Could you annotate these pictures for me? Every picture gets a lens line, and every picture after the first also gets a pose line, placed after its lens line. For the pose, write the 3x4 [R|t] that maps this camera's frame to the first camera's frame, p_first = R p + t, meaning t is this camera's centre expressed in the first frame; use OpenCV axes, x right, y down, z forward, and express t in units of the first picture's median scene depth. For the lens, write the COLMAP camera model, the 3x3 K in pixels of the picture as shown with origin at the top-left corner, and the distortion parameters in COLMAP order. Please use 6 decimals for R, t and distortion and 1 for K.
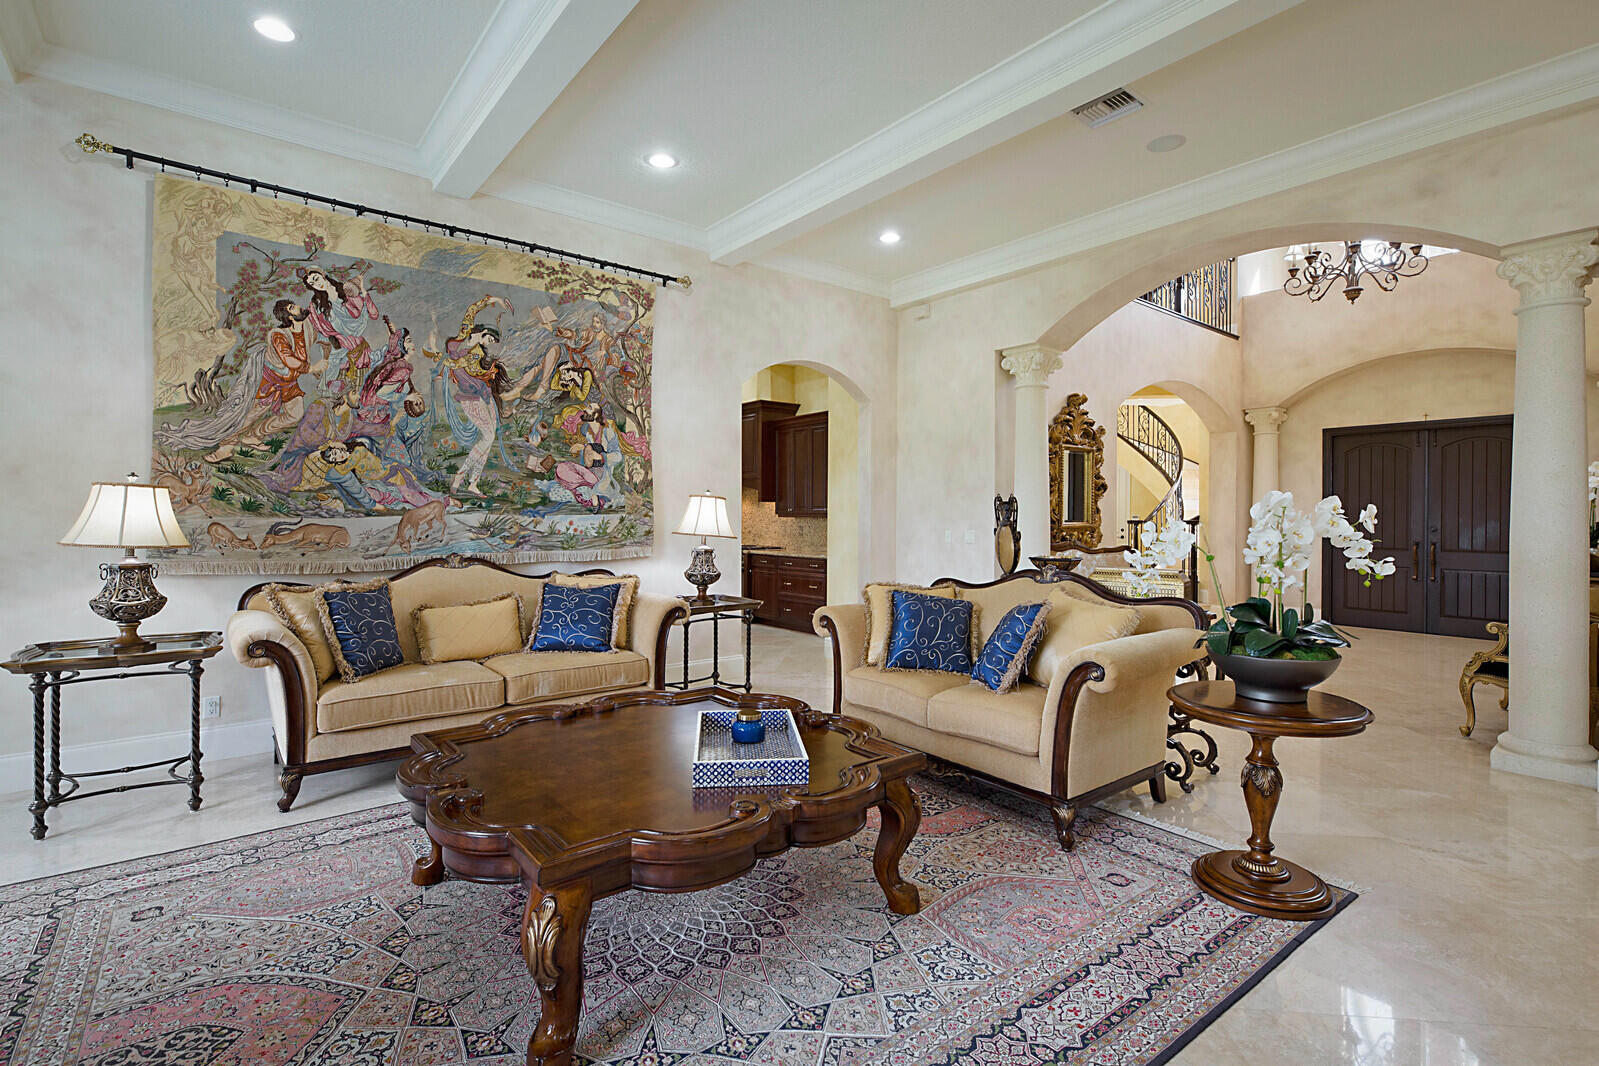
lens RADIAL K [[751.0, 0, 802.8], [0, 751.0, 522.0], [0, 0, 1]] dist [0.002423, 0.000908]
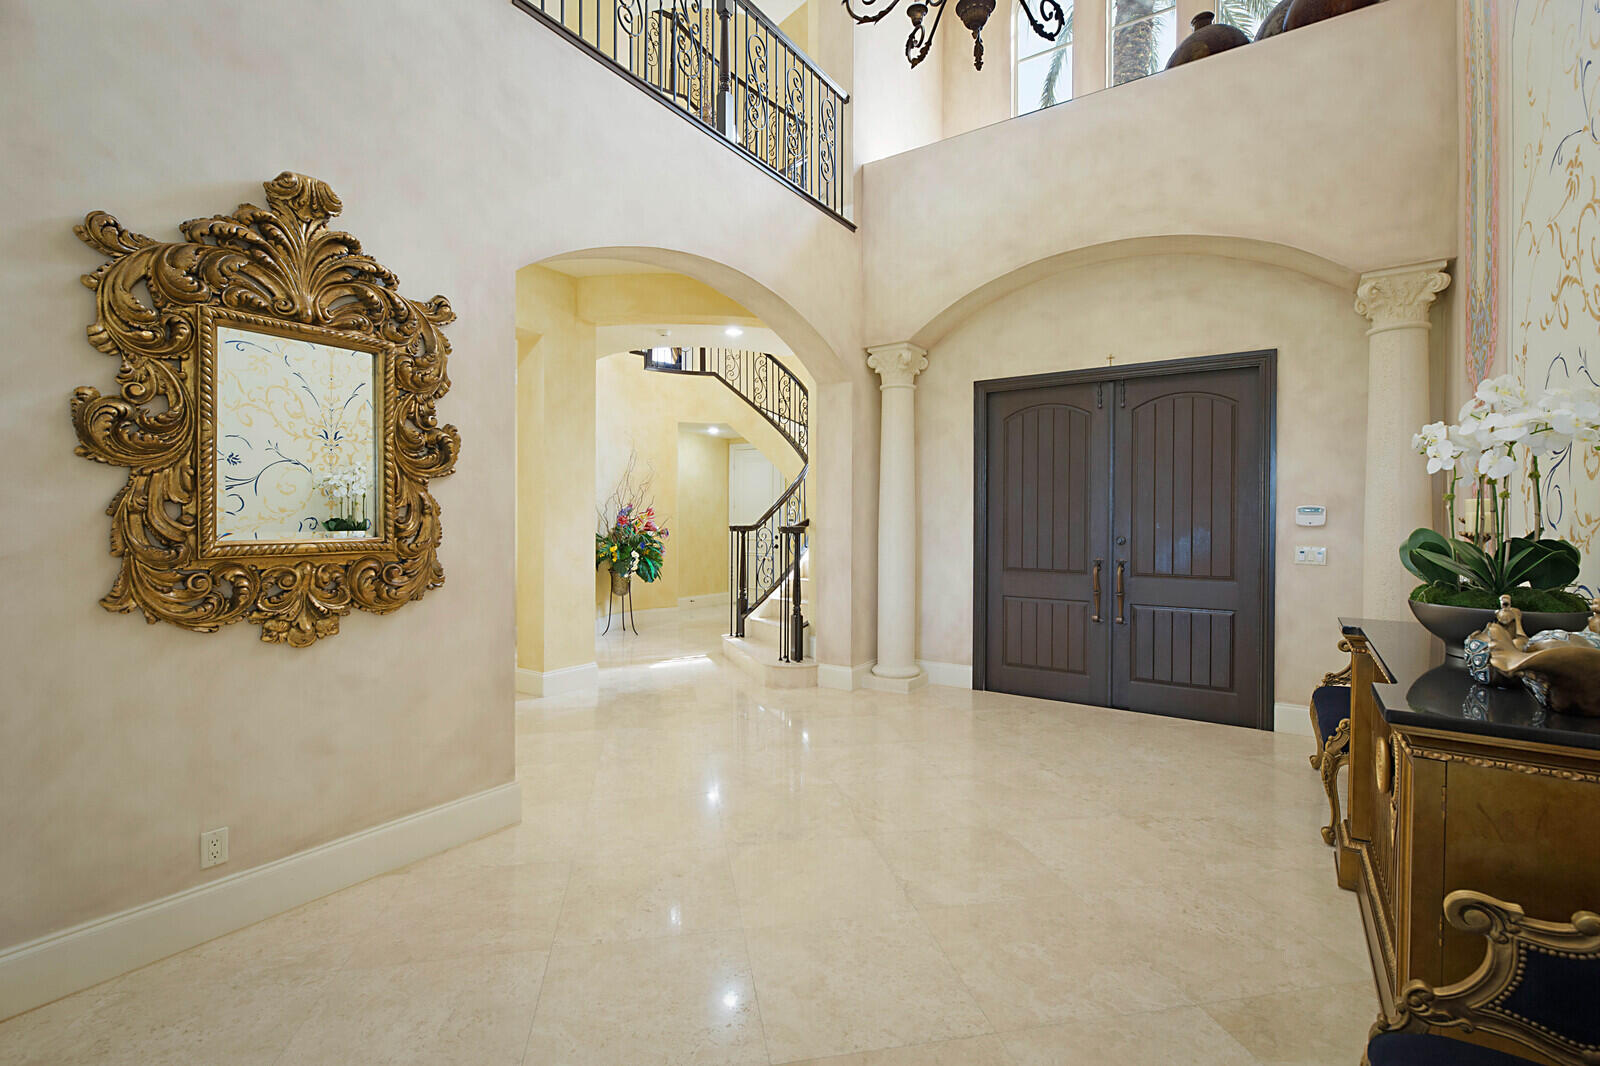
lens RADIAL K [[718.9, 0, 798.2], [0, 718.9, 530.9], [0, 0, 1]] dist [-0.000449, -0.000488]
pose [[0.958952, -0.008304, 0.283446, 0.403108], [0.005114, 0.999915, 0.011995, -0.006578], [-0.283522, -0.010053, 0.958913, 0.492852]]
